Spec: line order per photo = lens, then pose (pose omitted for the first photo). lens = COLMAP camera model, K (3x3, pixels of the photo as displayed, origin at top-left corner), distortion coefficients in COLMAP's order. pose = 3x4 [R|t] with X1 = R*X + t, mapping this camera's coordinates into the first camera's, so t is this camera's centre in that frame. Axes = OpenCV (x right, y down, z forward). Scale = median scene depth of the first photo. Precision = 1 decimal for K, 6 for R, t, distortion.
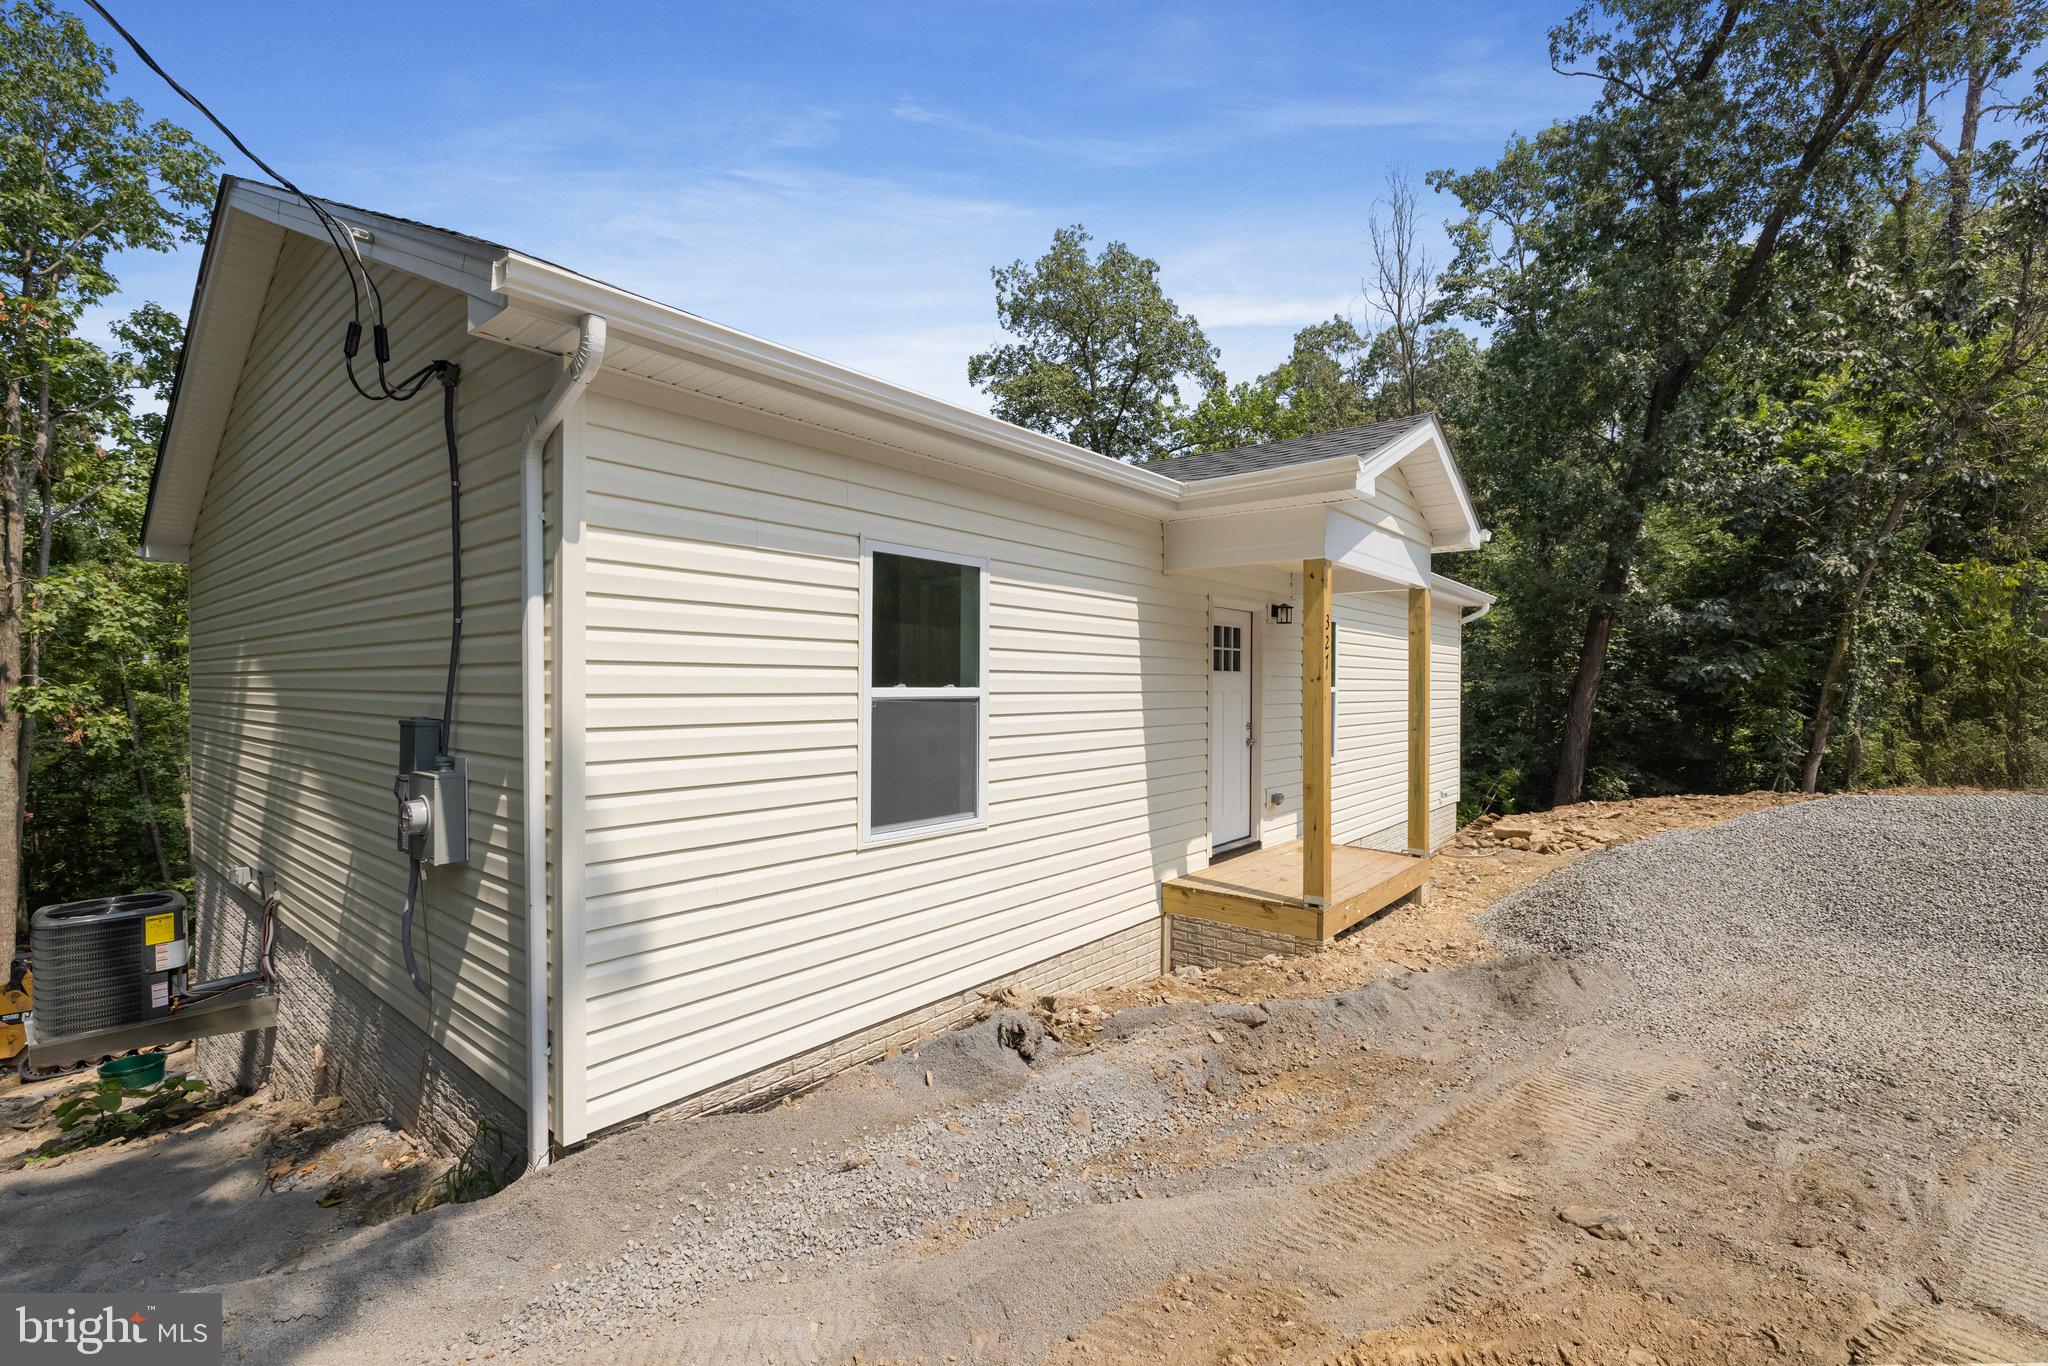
lens RADIAL K [[888.2, 0, 1024.0], [0, 888.2, 683.0], [0, 0, 1]] dist [0.007381, -0.000029]
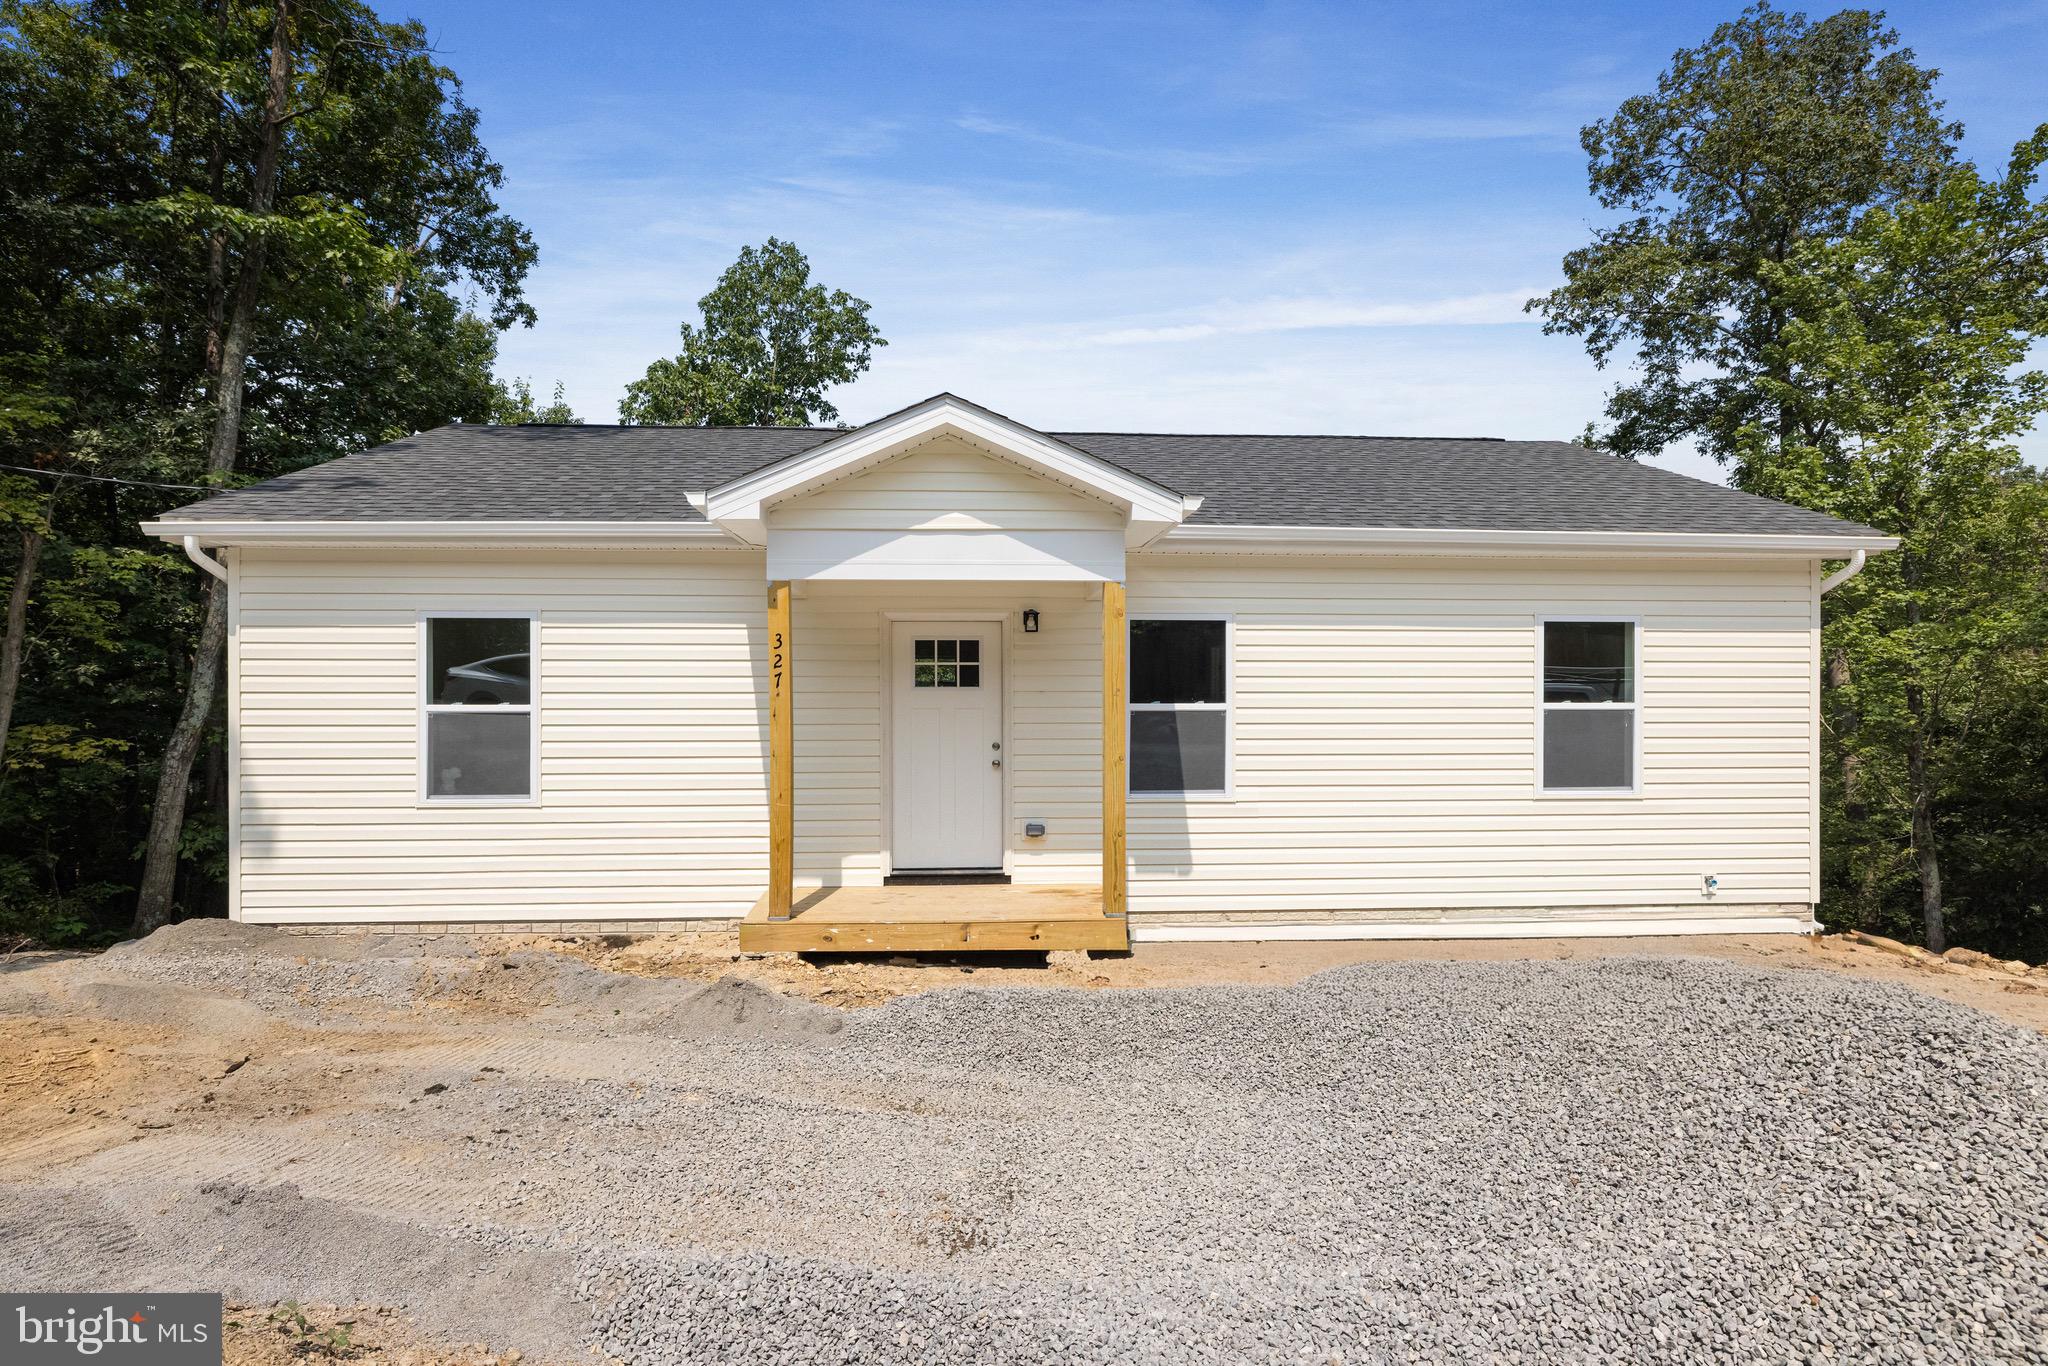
lens RADIAL K [[1047.6, 0, 1029.6], [0, 1047.6, 691.5], [0, 0, 1]] dist [-0.004094, -0.000730]
pose [[0.681069, -0.005339, -0.732200, 1.084010], [0.003948, 0.999986, -0.003619, -0.004203], [0.732209, -0.000426, 0.681080, 0.299192]]
